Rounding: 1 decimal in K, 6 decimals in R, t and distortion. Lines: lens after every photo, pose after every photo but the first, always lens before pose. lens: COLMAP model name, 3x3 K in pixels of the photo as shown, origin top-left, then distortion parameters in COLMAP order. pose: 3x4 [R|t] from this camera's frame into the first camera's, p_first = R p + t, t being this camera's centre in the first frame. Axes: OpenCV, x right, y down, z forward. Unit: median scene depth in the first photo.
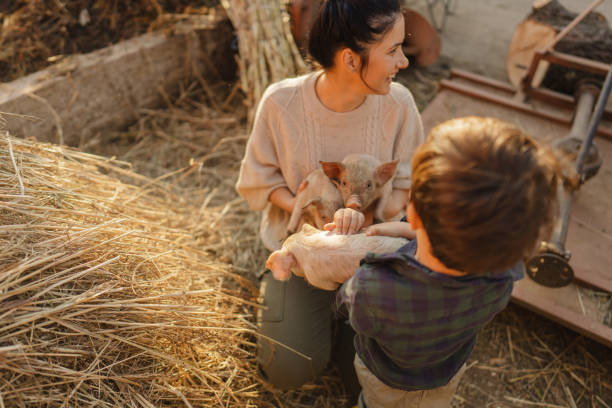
lens RADIAL K [[426.1, 0, 339.5], [0, 426.1, 192.3], [0, 0, 1]] dist [-0.005202, 0.001573]
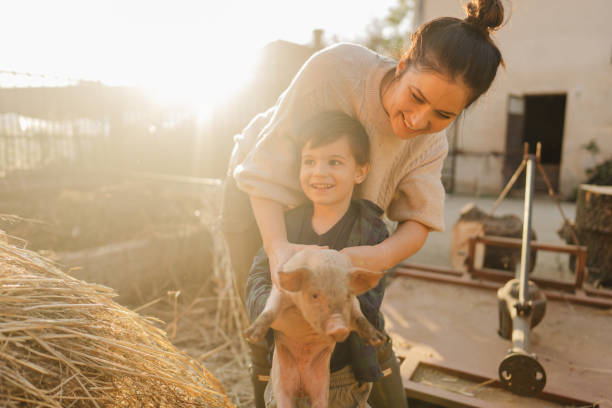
lens RADIAL K [[426.1, 0, 338.4], [0, 426.1, 198.3], [0, 0, 1]] dist [-0.005202, 0.001573]
pose [[0.995018, -0.037078, 0.092546, -0.008347], [0.082663, 0.825768, -0.557920, 0.223505], [-0.055735, 0.562790, 0.824719, -0.022138]]
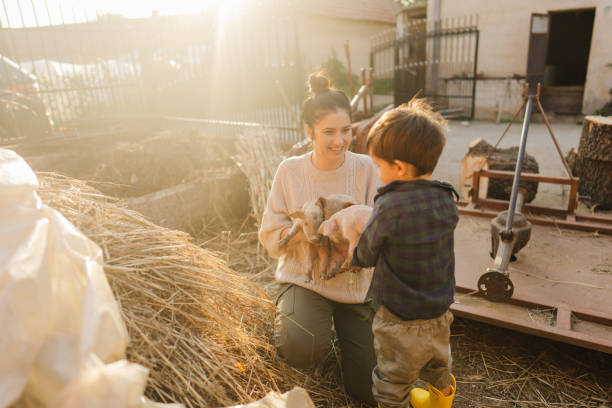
lens RADIAL K [[415.7, 0, 333.6], [0, 415.7, 208.7], [0, 0, 1]] dist [-0.001603, 0.003839]
pose [[0.996472, -0.083556, 0.007838, 0.006359], [0.080038, 0.918104, -0.388174, 0.256506], [0.025238, 0.387432, 0.921553, -0.166684]]
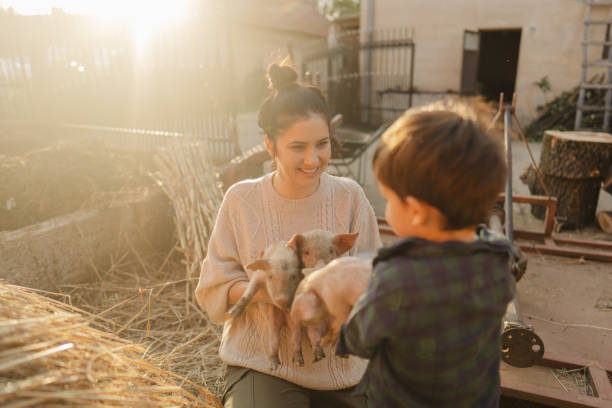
lens RADIAL K [[426.1, 0, 337.2], [0, 426.1, 192.9], [0, 0, 1]] dist [-0.005202, 0.001573]
pose [[0.976192, -0.092422, 0.196231, -0.052608], [0.169856, 0.888358, -0.426577, 0.132881], [-0.134899, 0.449753, 0.882907, 0.009359]]
